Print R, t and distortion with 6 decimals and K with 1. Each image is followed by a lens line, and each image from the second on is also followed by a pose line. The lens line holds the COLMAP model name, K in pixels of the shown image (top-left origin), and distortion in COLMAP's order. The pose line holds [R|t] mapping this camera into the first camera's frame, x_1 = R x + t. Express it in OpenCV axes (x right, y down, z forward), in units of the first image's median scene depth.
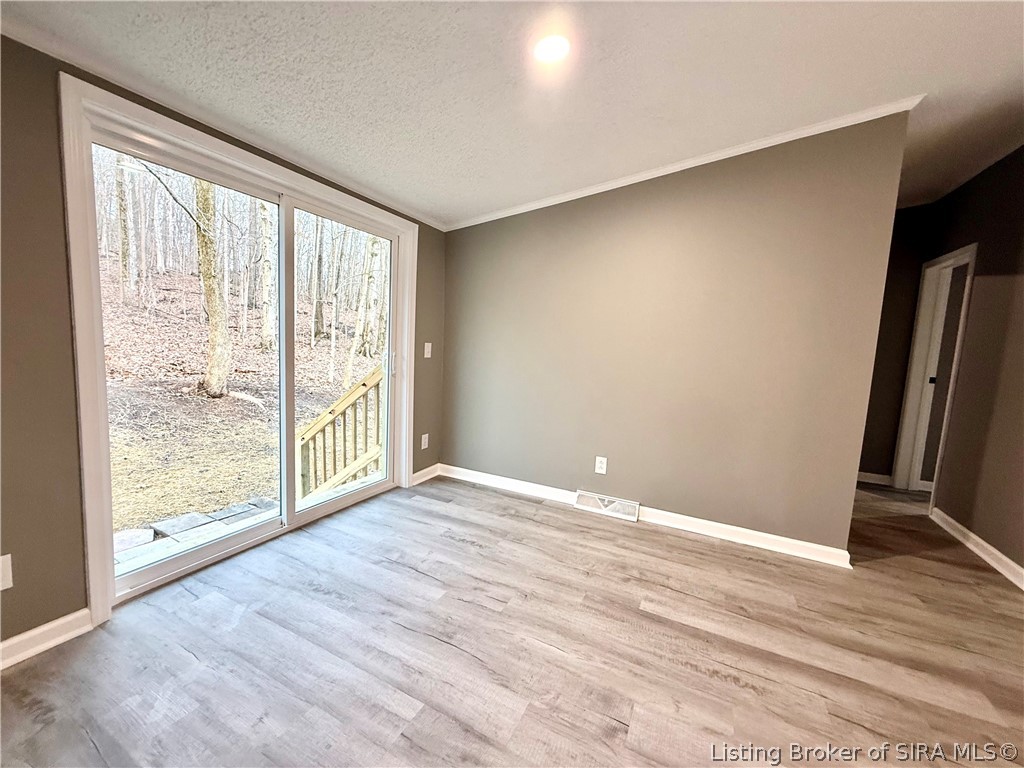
lens RADIAL K [[406.5, 0, 509.8], [0, 406.5, 384.3], [0, 0, 1]] dist [0.000441, -0.000066]
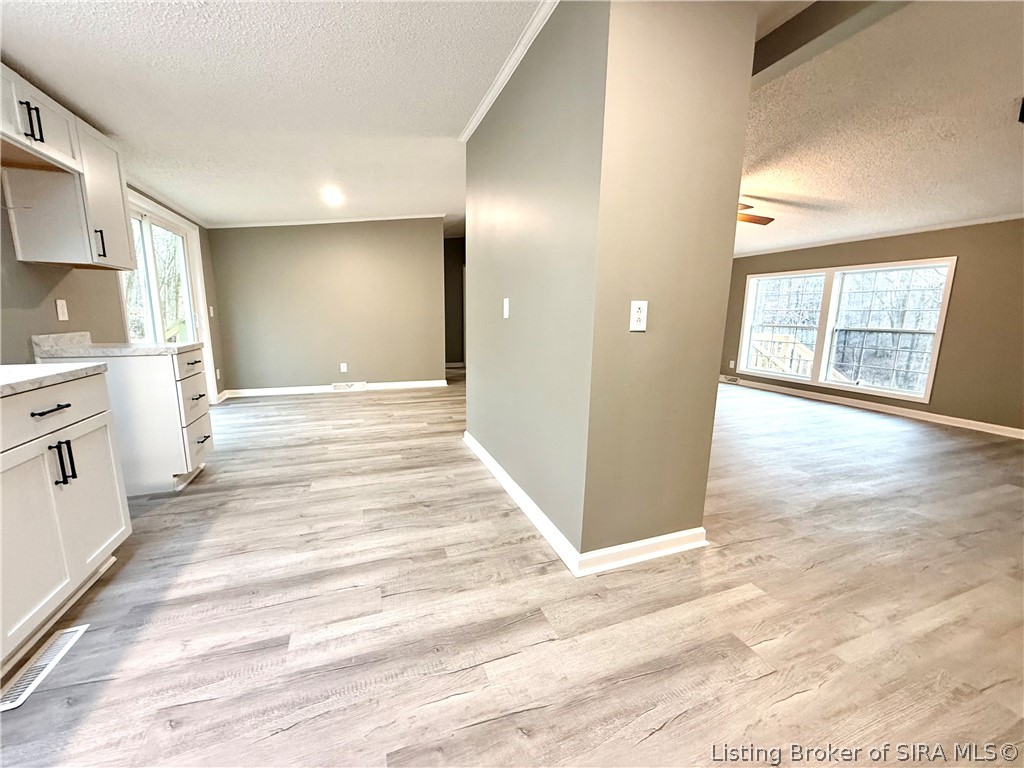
lens RADIAL K [[406.5, 0, 509.8], [0, 406.5, 384.3], [0, 0, 1]] dist [0.000441, -0.000066]
pose [[0.674850, -0.163160, 0.719691, -0.608981], [0.096660, 0.986393, 0.132986, 0.089533], [-0.731597, -0.020180, 0.681439, -0.846444]]
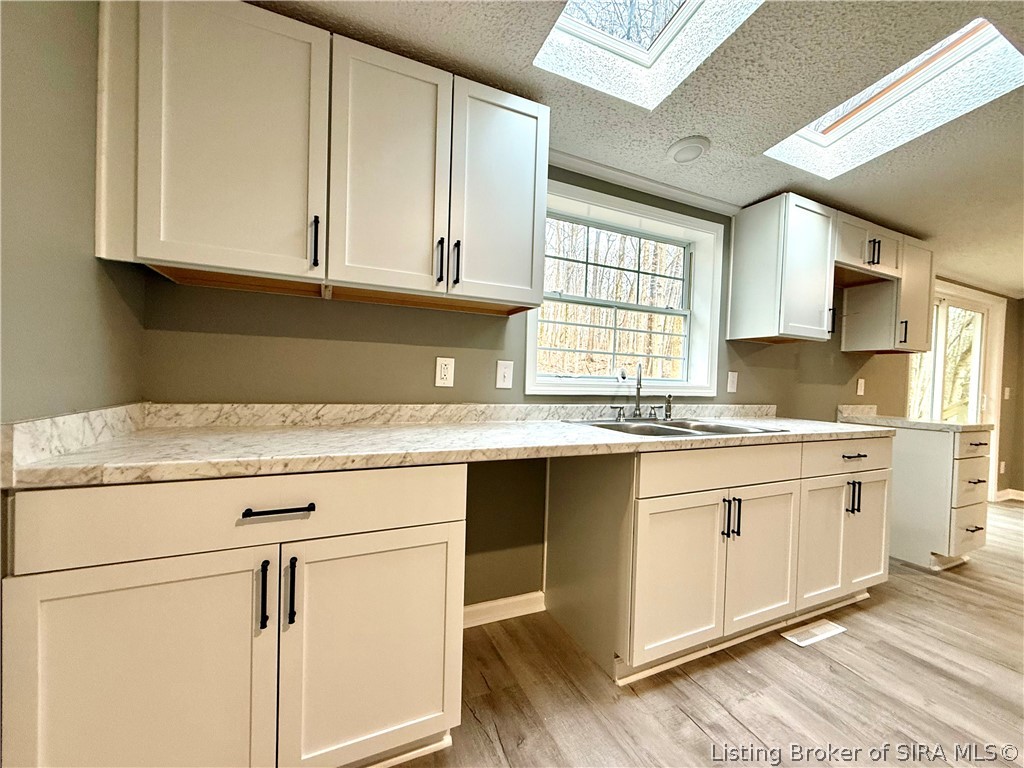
lens RADIAL K [[406.5, 0, 509.8], [0, 406.5, 384.3], [0, 0, 1]] dist [0.000441, -0.000066]
pose [[0.782419, -0.009663, -0.622678, -0.654567], [-0.063712, 0.993391, -0.095472, 0.111565], [0.619485, 0.114371, 0.776632, -0.977491]]
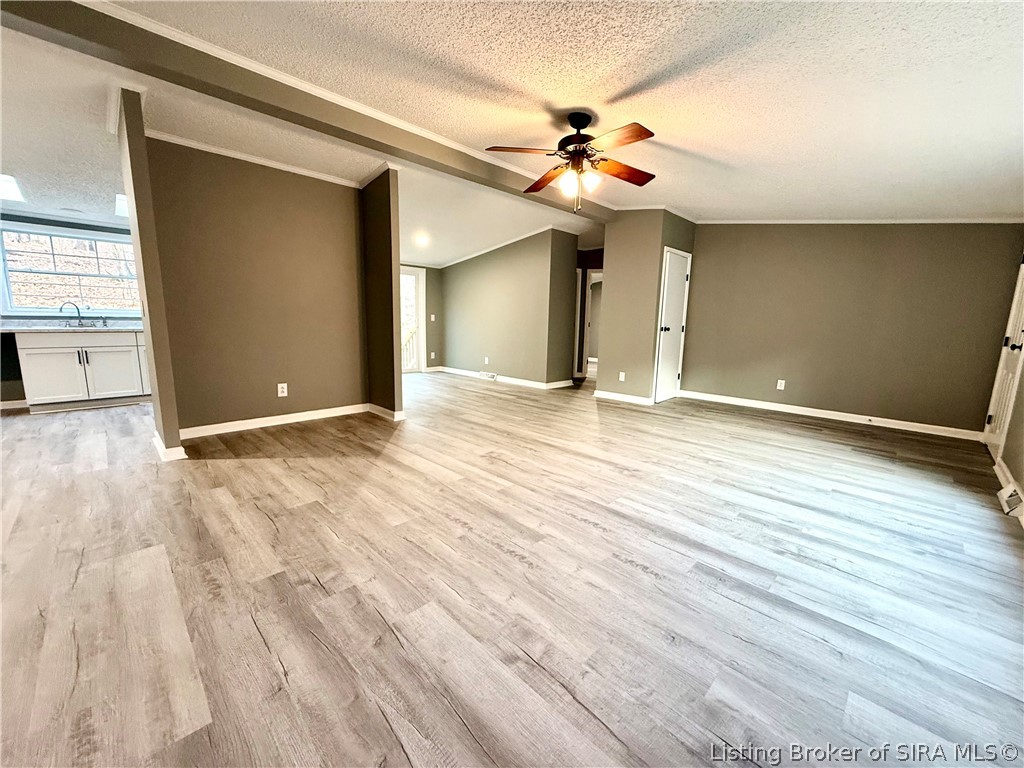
lens RADIAL K [[406.5, 0, 509.8], [0, 406.5, 384.3], [0, 0, 1]] dist [0.000441, -0.000066]
pose [[0.950989, 0.027812, -0.307970, 1.076007], [-0.014756, 0.998894, 0.044643, 0.214315], [0.308871, -0.037911, 0.950348, -1.292069]]
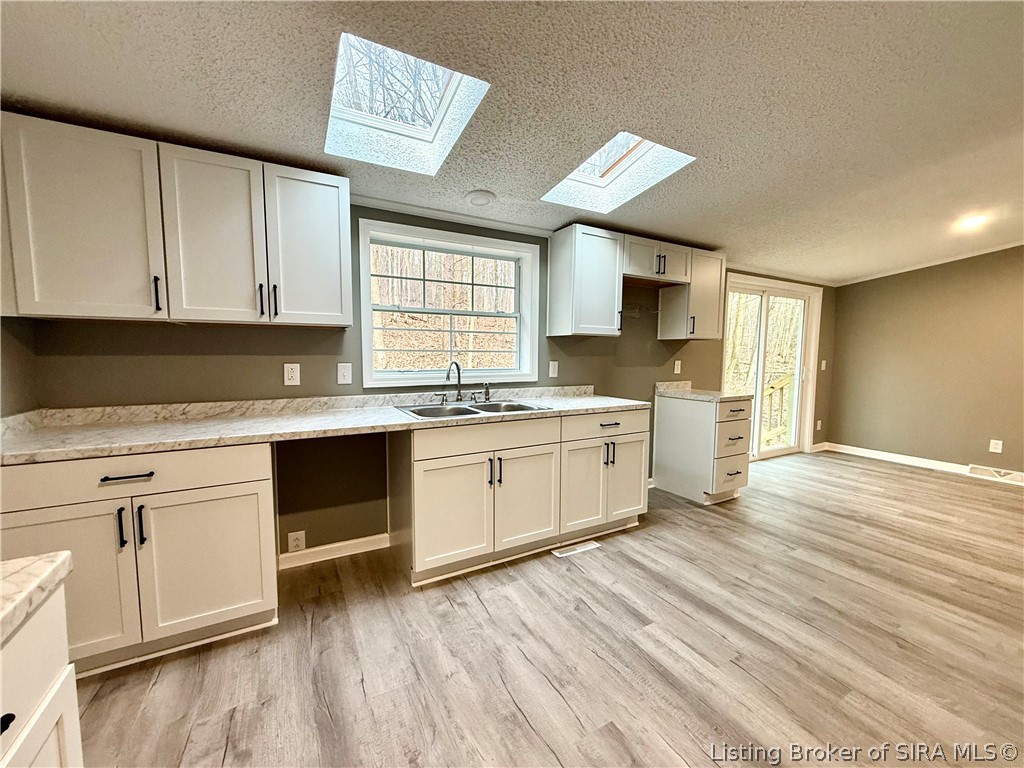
lens RADIAL K [[406.5, 0, 509.8], [0, 406.5, 384.3], [0, 0, 1]] dist [0.000441, -0.000066]
pose [[0.826781, 0.004827, -0.562503, -0.335573], [-0.029309, 0.998975, -0.034507, 0.080182], [0.561760, 0.045016, 0.826075, -0.988802]]
